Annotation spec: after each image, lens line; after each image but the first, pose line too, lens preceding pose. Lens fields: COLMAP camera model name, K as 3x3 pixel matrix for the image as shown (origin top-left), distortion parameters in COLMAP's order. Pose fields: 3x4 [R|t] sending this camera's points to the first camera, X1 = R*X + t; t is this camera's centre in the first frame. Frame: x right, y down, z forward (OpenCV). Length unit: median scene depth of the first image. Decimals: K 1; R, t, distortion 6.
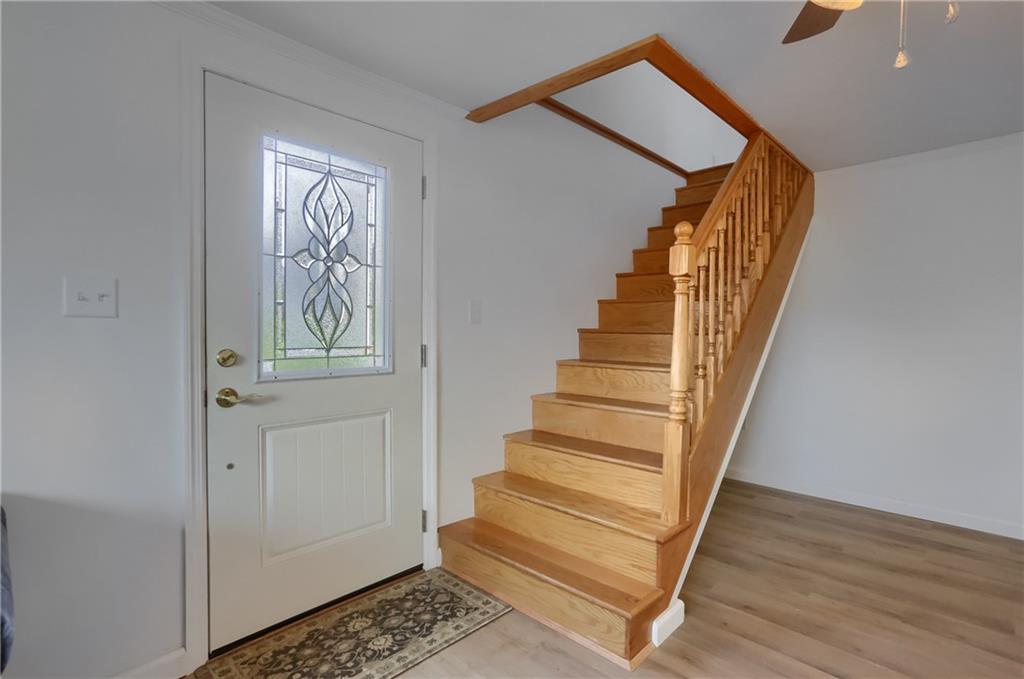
lens RADIAL K [[510.7, 0, 512.0], [0, 510.7, 339.2], [0, 0, 1]] dist [0.002884, 0.000897]
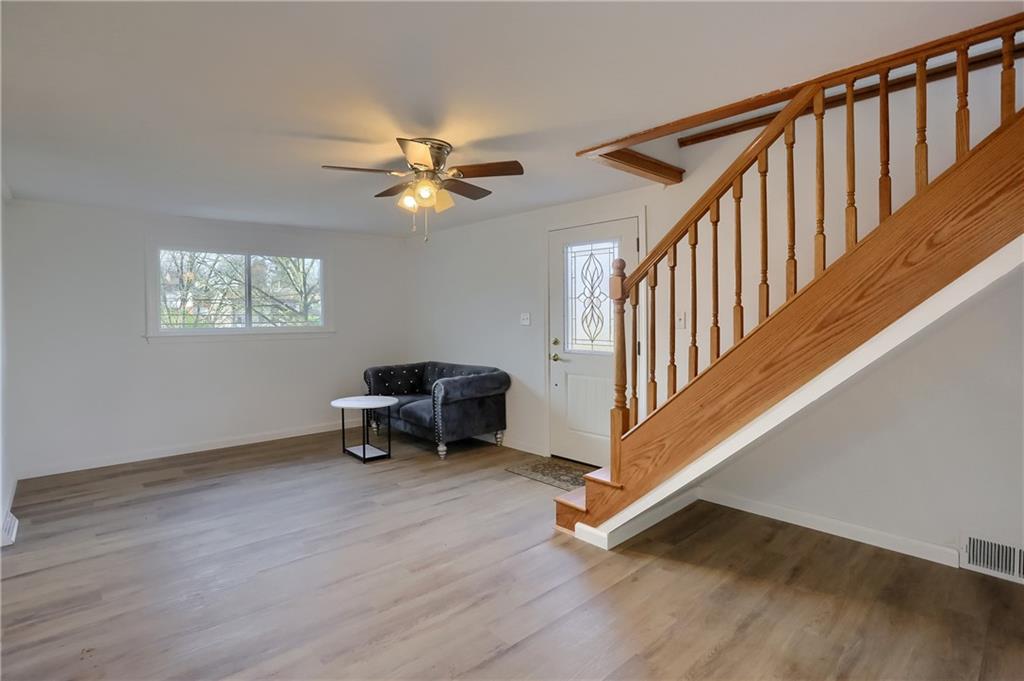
lens RADIAL K [[510.7, 0, 511.9], [0, 510.7, 331.0], [0, 0, 1]] dist [0.002884, 0.000897]
pose [[-0.063451, 0.031475, -0.997488, 1.745835], [-0.013182, 0.999389, 0.032373, -0.083297], [0.997898, 0.015203, -0.062997, 0.838446]]
